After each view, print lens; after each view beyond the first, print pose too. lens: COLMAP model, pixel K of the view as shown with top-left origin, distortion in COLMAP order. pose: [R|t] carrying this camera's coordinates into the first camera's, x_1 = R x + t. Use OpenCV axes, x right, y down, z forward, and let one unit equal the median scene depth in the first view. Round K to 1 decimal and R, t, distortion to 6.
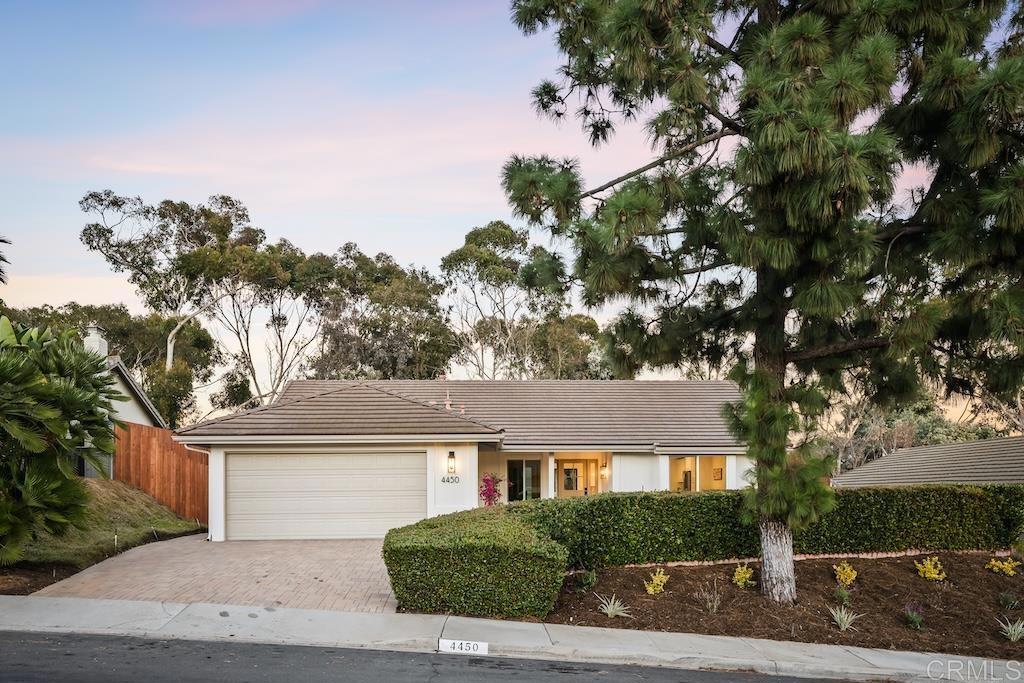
lens RADIAL K [[878.5, 0, 514.5], [0, 878.5, 399.6], [0, 0, 1]] dist [0.031931, 0.005396]
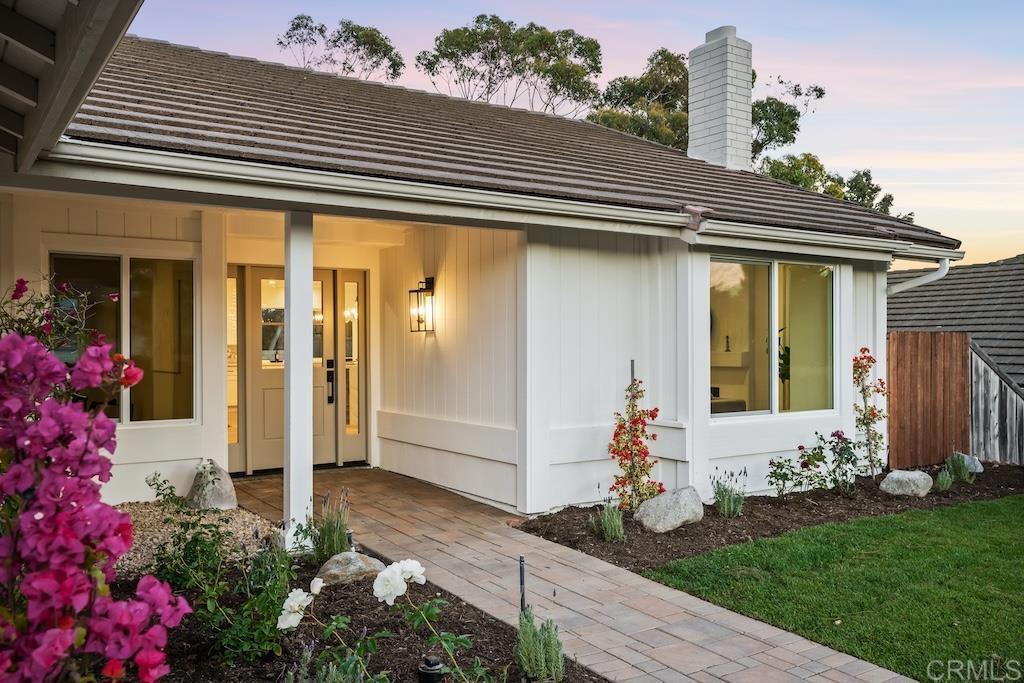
lens RADIAL K [[837.2, 0, 512.0], [0, 837.2, 341.5], [0, 0, 1]] dist [0.028891, 0.004042]
pose [[0.845489, -0.003803, 0.533979, -0.026138], [-0.055065, 0.994023, 0.094268, 0.070040], [-0.531145, -0.109106, 0.840226, 0.802865]]
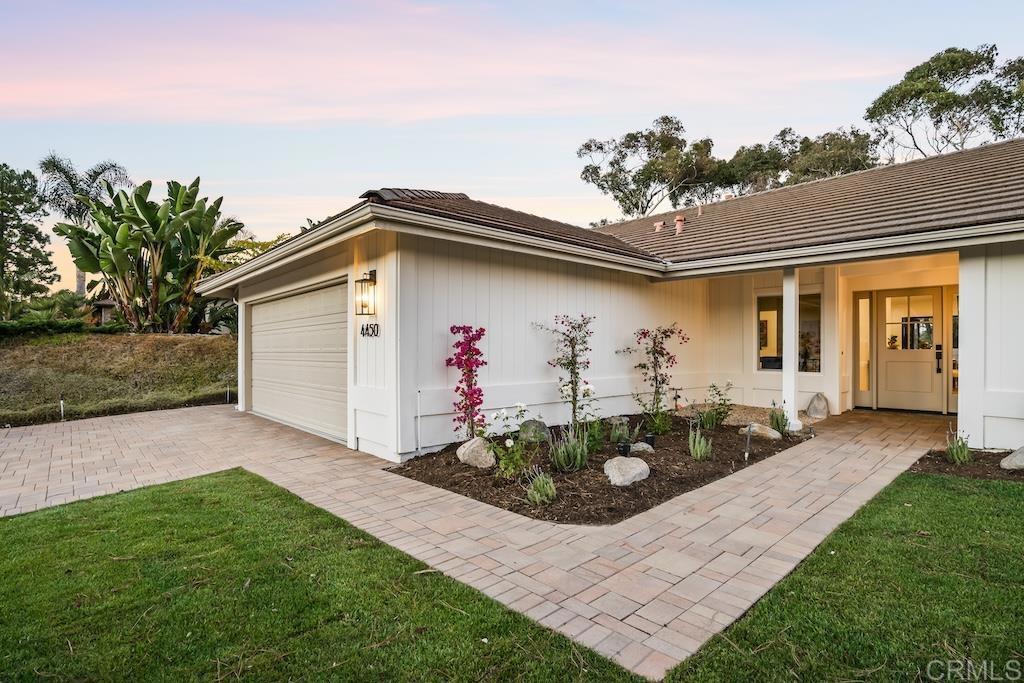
lens RADIAL K [[504.6, 0, 512.0], [0, 504.6, 341.5], [0, 0, 1]] dist [-0.059951, 0.024180]
pose [[0.655717, -0.008187, -0.754963, 0.147376], [0.081173, 0.994910, 0.059713, 0.071483], [0.750631, -0.100437, 0.653043, 0.727349]]
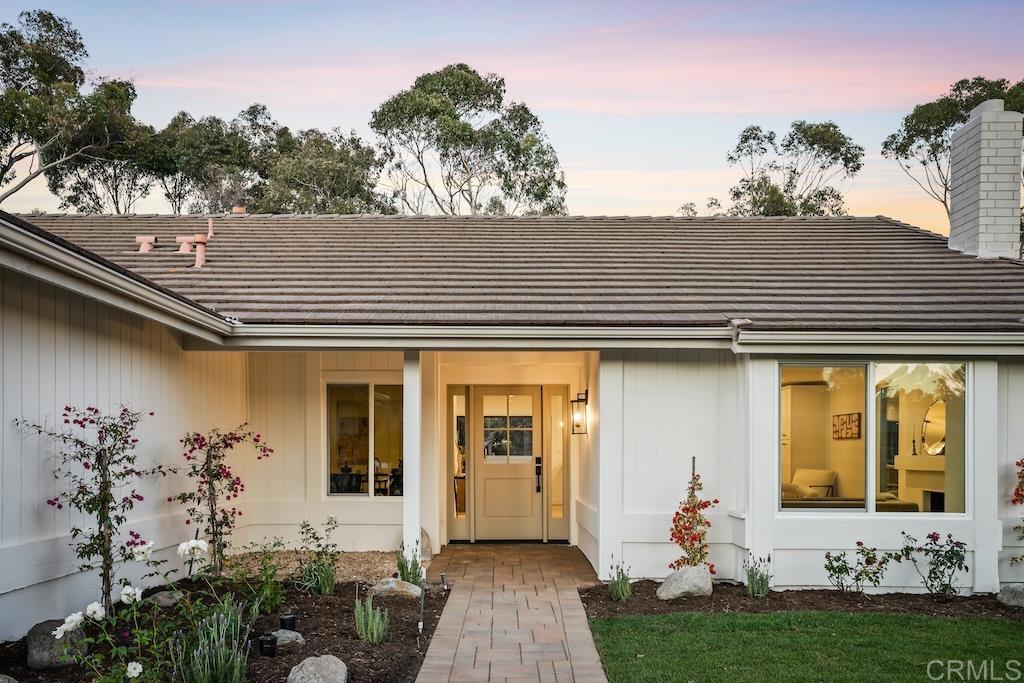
lens RADIAL K [[857.3, 0, 510.4], [0, 857.3, 452.3], [0, 0, 1]] dist [0.011345, 0.011090]
pose [[0.999744, 0.002072, -0.022510, 0.087481], [0.000435, 0.993840, 0.110824, 0.062537], [0.022601, -0.110806, 0.993585, 0.694046]]
